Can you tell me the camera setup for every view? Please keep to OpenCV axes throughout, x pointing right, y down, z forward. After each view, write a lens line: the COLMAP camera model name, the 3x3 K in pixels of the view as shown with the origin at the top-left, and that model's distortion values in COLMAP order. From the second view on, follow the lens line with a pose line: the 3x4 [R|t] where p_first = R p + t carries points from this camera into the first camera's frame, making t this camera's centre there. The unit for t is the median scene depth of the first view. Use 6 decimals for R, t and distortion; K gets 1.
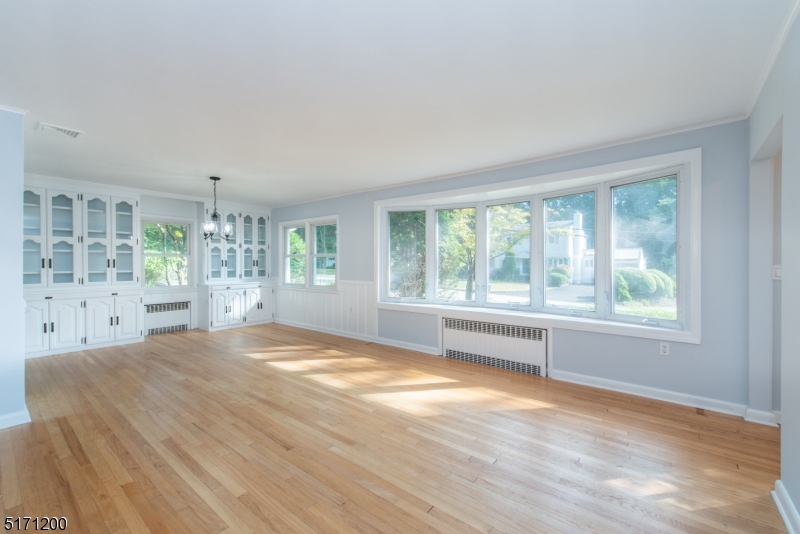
lens RADIAL K [[330.6, 0, 413.5], [0, 330.6, 267.1], [0, 0, 1]] dist [0.001951, -0.000409]
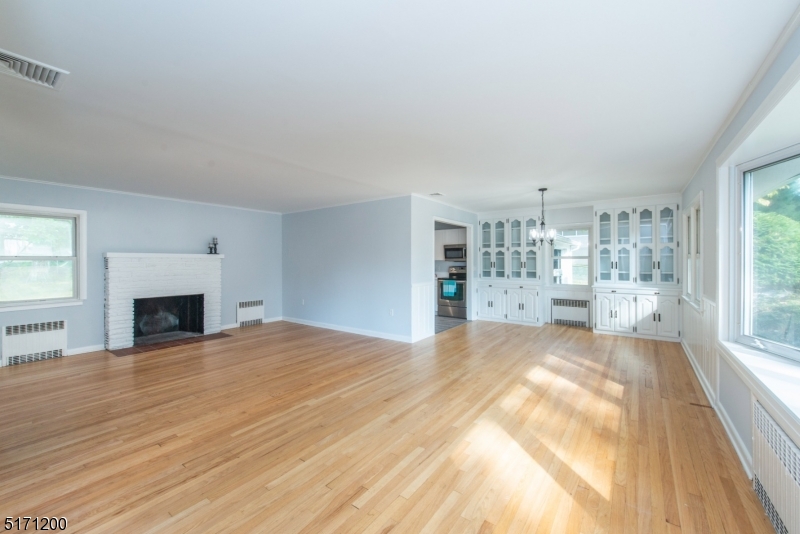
lens RADIAL K [[330.6, 0, 396.4], [0, 330.6, 264.4], [0, 0, 1]] dist [0.001951, -0.000409]
pose [[0.001459, 0.010119, -0.999948, 0.471164], [-0.007524, 0.999921, 0.010108, -0.023323], [0.999971, 0.007509, 0.001535, 0.471163]]
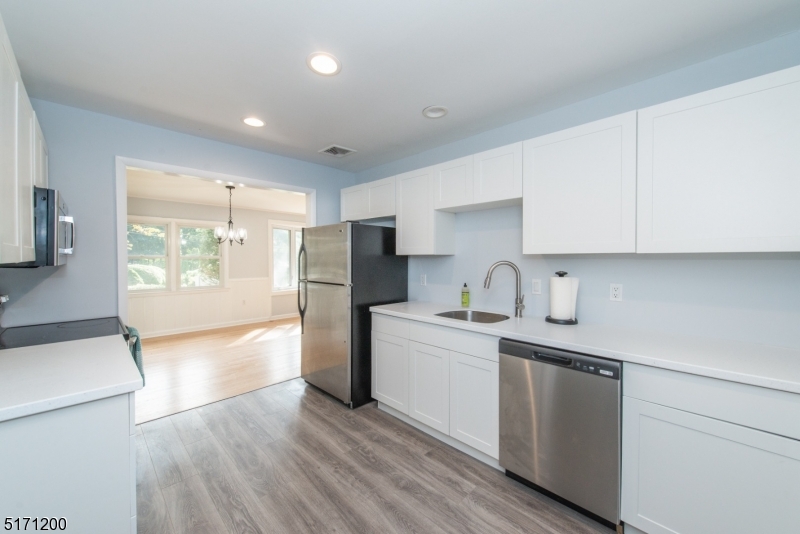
lens RADIAL K [[308.0, 0, 400.8], [0, 308.0, 258.9], [0, 0, 1]] dist [0.007914, -0.000020]
pose [[0.115624, -0.005715, 0.993277, -1.428862], [0.010096, 0.999939, 0.004578, -0.034177], [-0.993242, 0.009499, 0.115675, 0.313946]]
